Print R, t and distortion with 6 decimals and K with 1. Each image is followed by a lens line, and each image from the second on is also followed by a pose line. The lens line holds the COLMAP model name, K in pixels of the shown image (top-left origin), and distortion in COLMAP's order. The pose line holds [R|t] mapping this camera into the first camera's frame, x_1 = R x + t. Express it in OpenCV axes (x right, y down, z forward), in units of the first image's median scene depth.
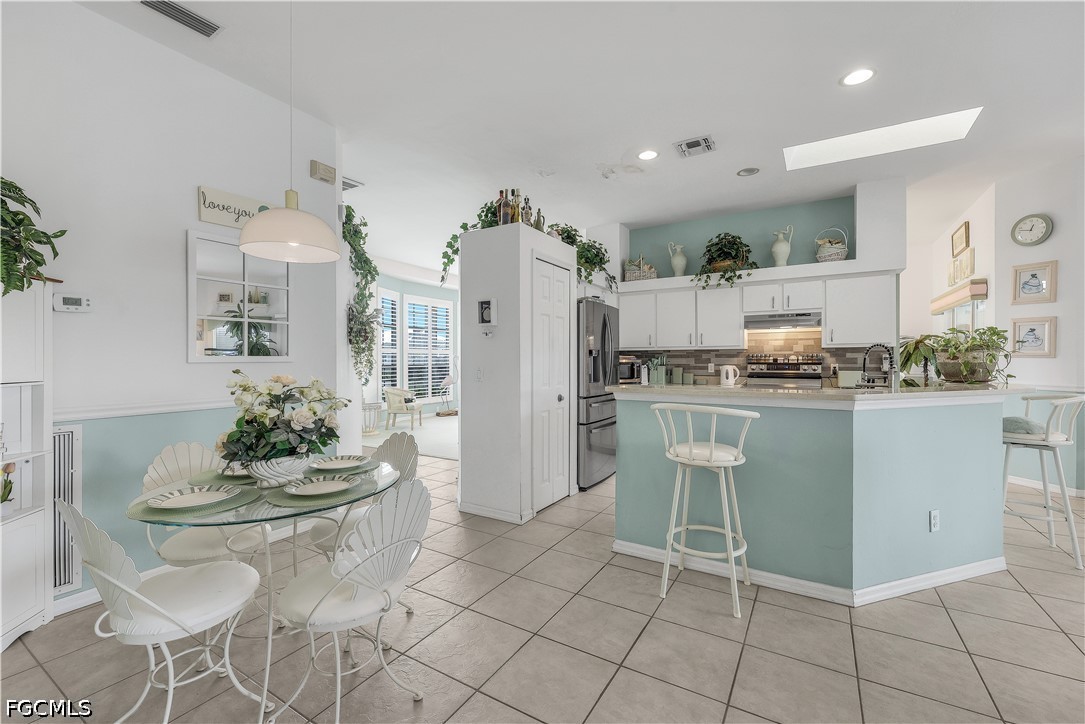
lens RADIAL K [[449.9, 0, 542.5], [0, 449.9, 360.5], [0, 0, 1]] dist [-0.000189, 0.000015]
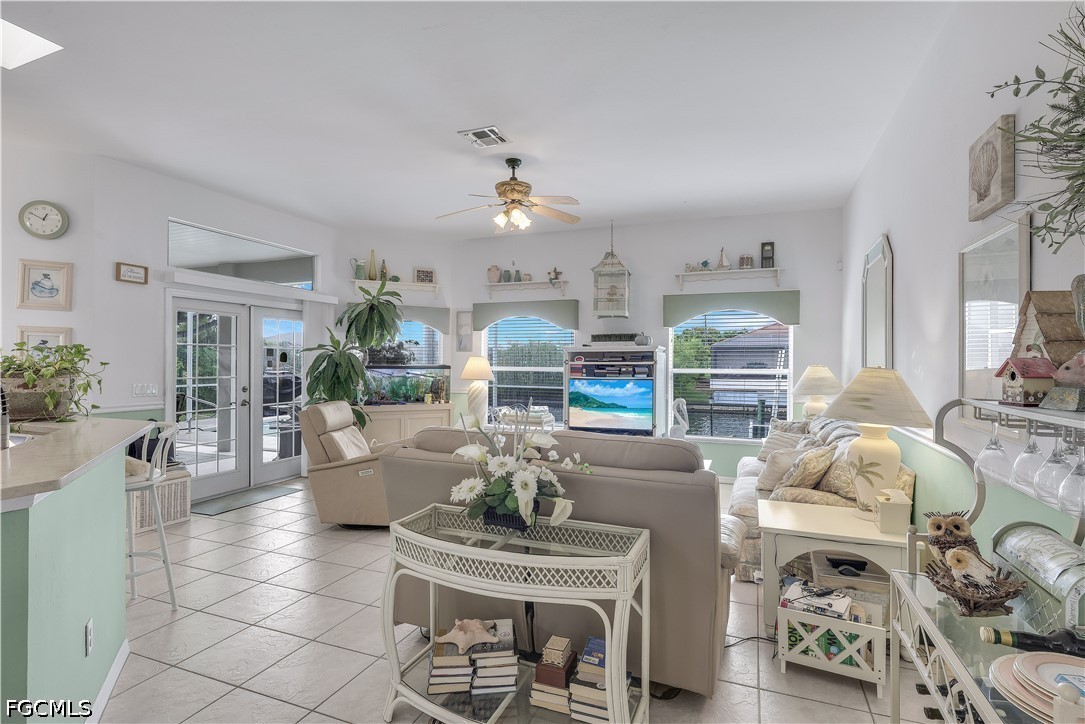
lens RADIAL K [[532.7, 0, 542.5], [0, 532.7, 362.0], [0, 0, 1]] dist [0.000321, -0.000723]
pose [[-0.163391, 0.001412, 0.986560, -0.013238], [-0.001879, 0.999997, -0.001743, -0.027987], [-0.986560, -0.002138, -0.163387, 0.234899]]
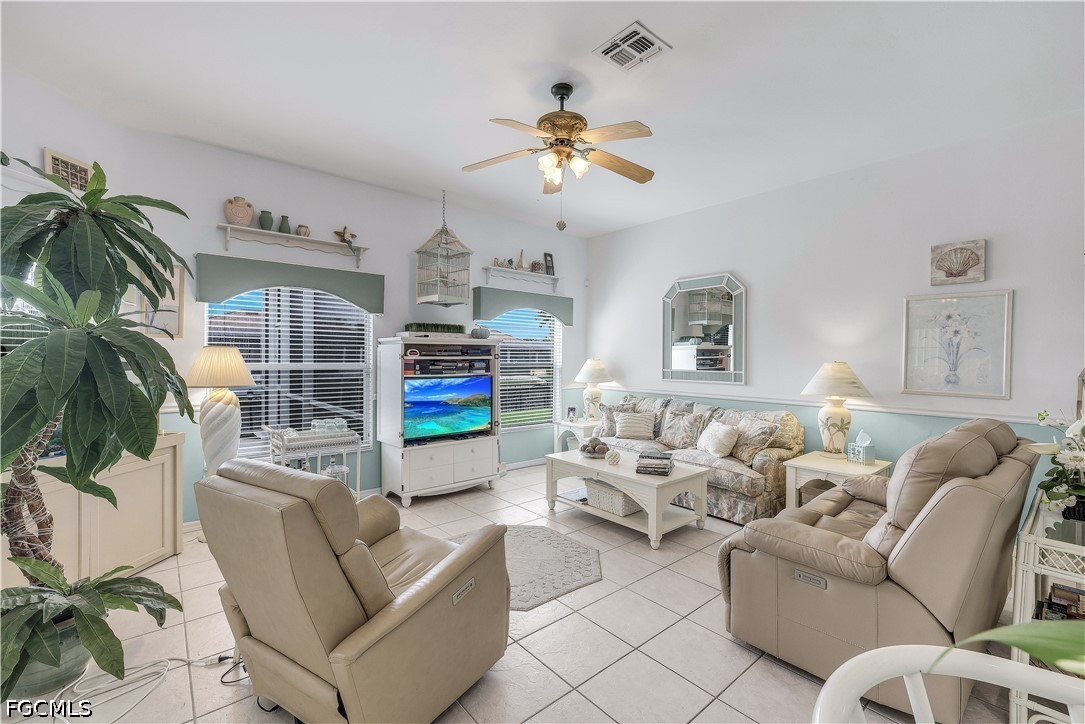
lens RADIAL K [[465.1, 0, 542.8], [0, 465.1, 355.6], [0, 0, 1]] dist [0.002349, 0.000039]
pose [[-0.948232, -0.005360, 0.317533, 0.715758], [-0.005147, 0.999986, 0.001509, -0.034503], [-0.317537, -0.000203, -0.948246, 0.700658]]
